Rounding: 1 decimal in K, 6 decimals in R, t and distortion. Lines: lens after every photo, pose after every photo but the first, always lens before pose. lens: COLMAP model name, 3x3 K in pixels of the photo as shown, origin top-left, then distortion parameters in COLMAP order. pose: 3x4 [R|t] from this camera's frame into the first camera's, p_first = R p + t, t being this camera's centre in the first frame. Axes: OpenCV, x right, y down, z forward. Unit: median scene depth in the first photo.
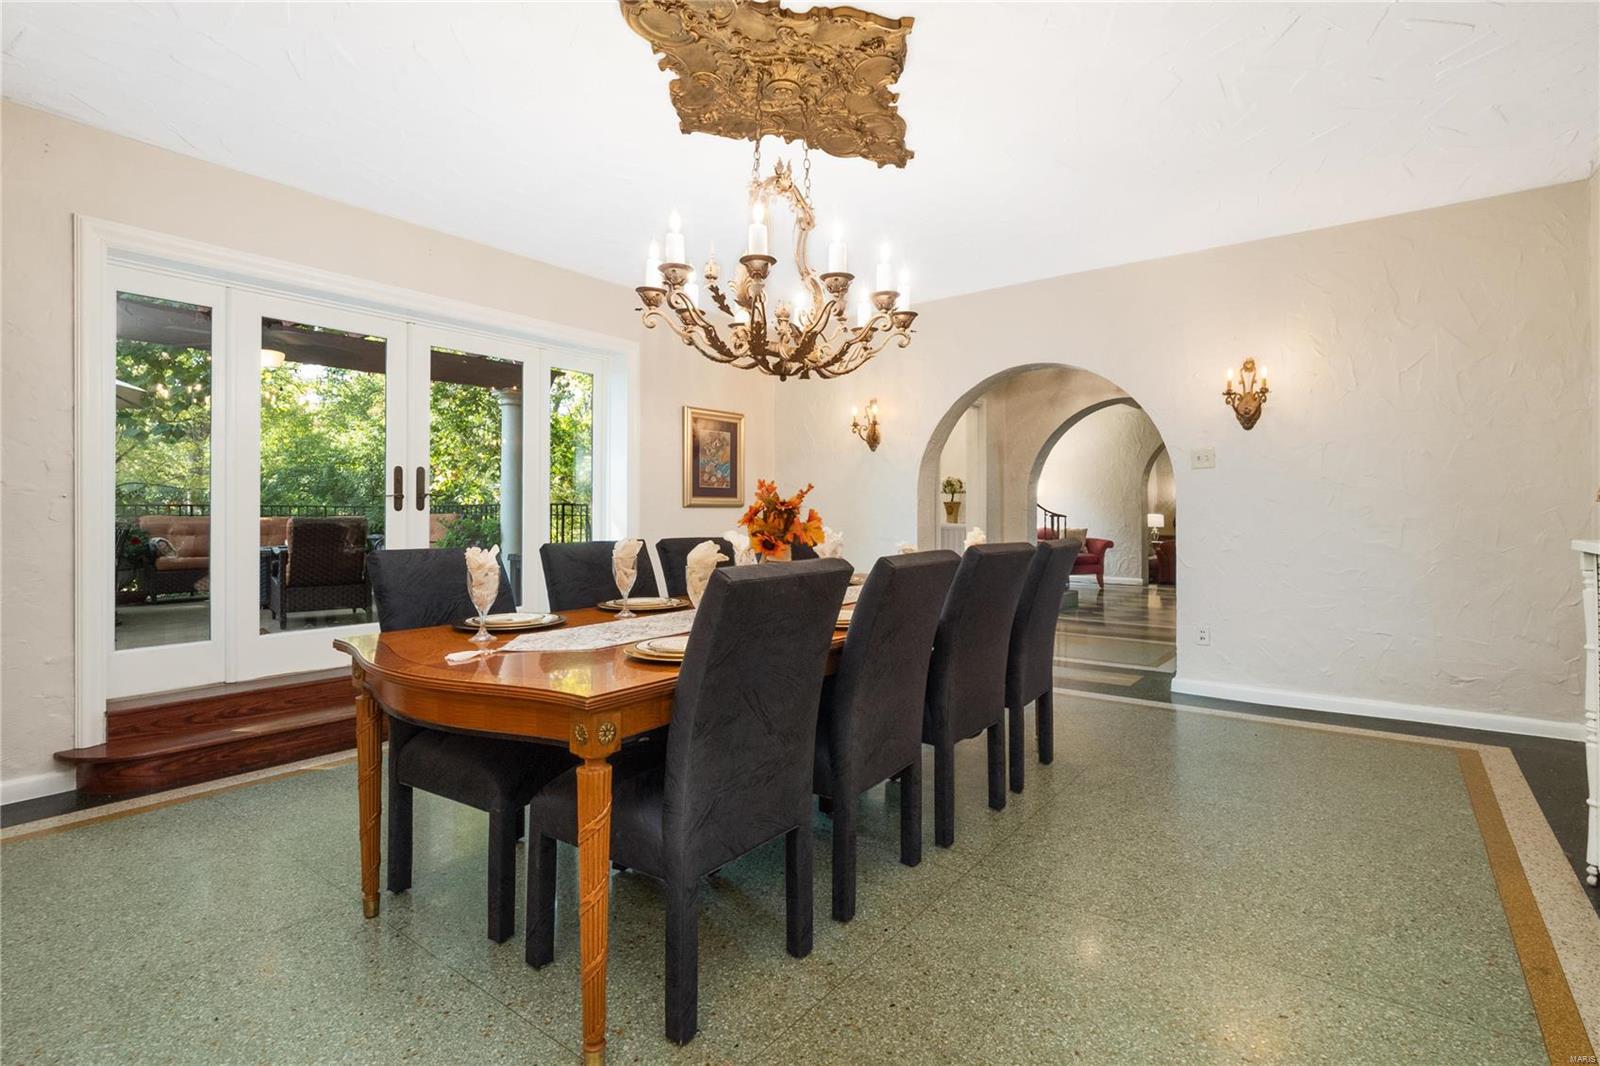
lens RADIAL K [[759.7, 0, 798.4], [0, 759.7, 519.8], [0, 0, 1]] dist [-0.006362, -0.003155]
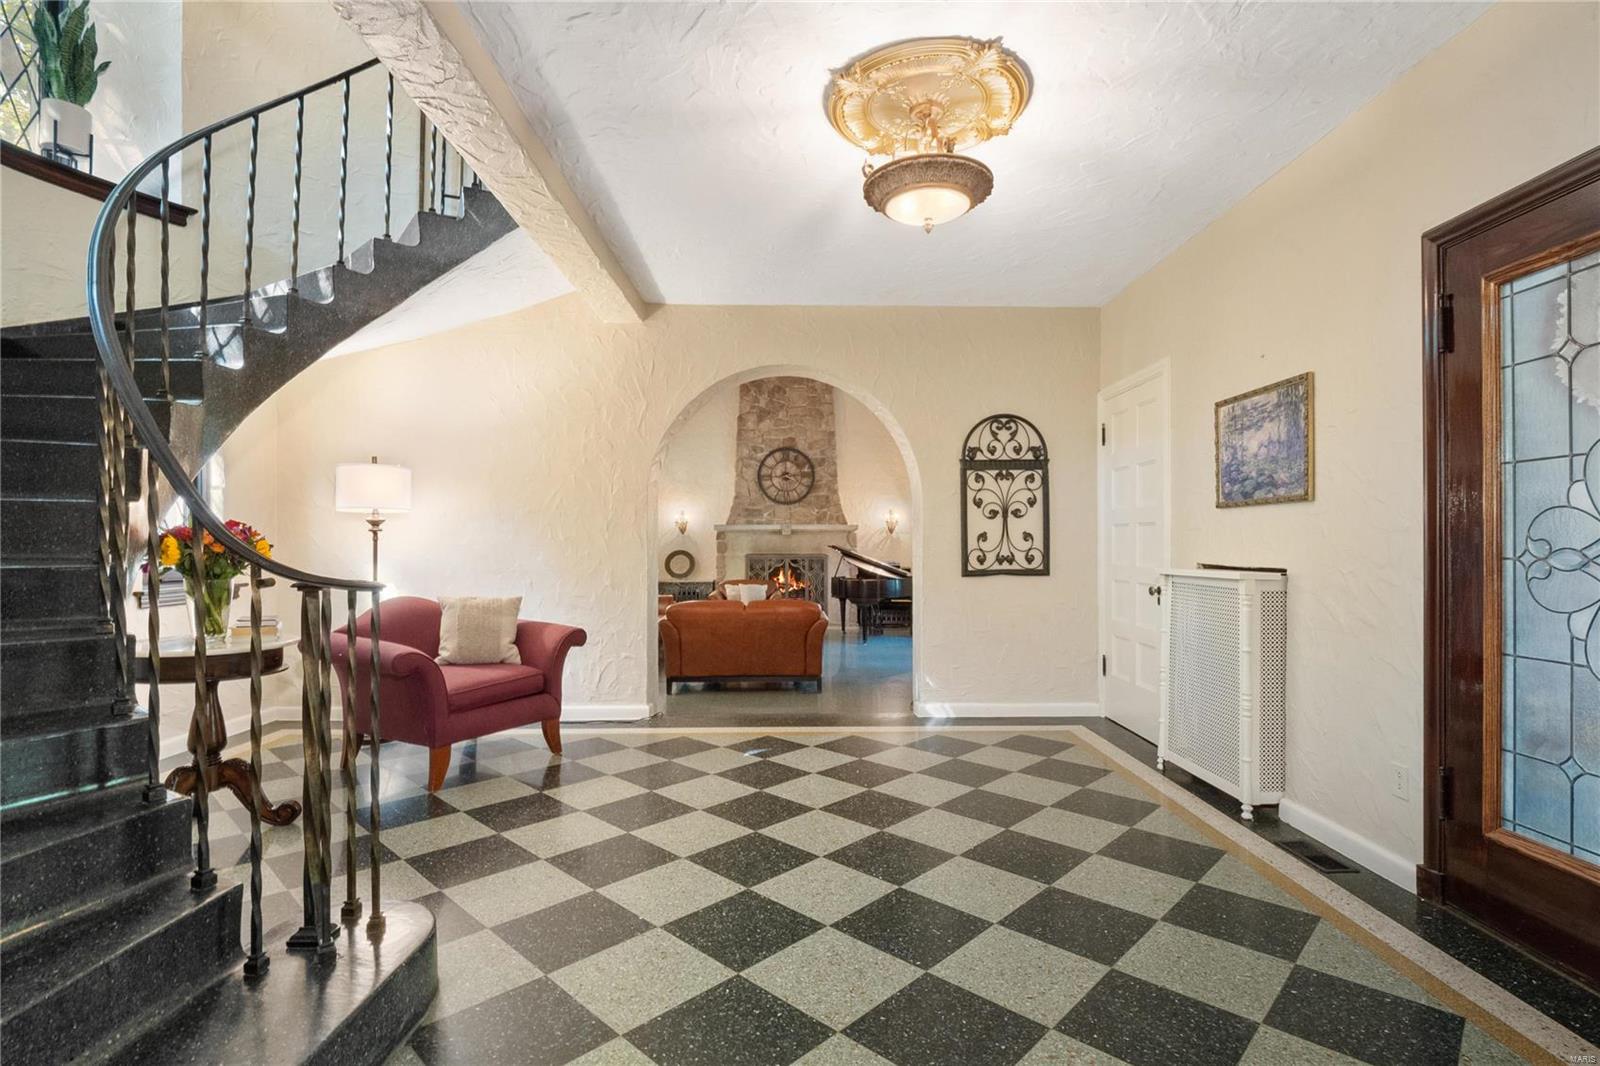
lens RADIAL K [[759.7, 0, 802.1], [0, 759.7, 538.7], [0, 0, 1]] dist [-0.006362, -0.003155]
pose [[0.782905, 0.013606, 0.621993, 0.256620], [-0.005219, 0.999869, -0.015303, -0.013153], [-0.622120, 0.008734, 0.782873, 0.620405]]
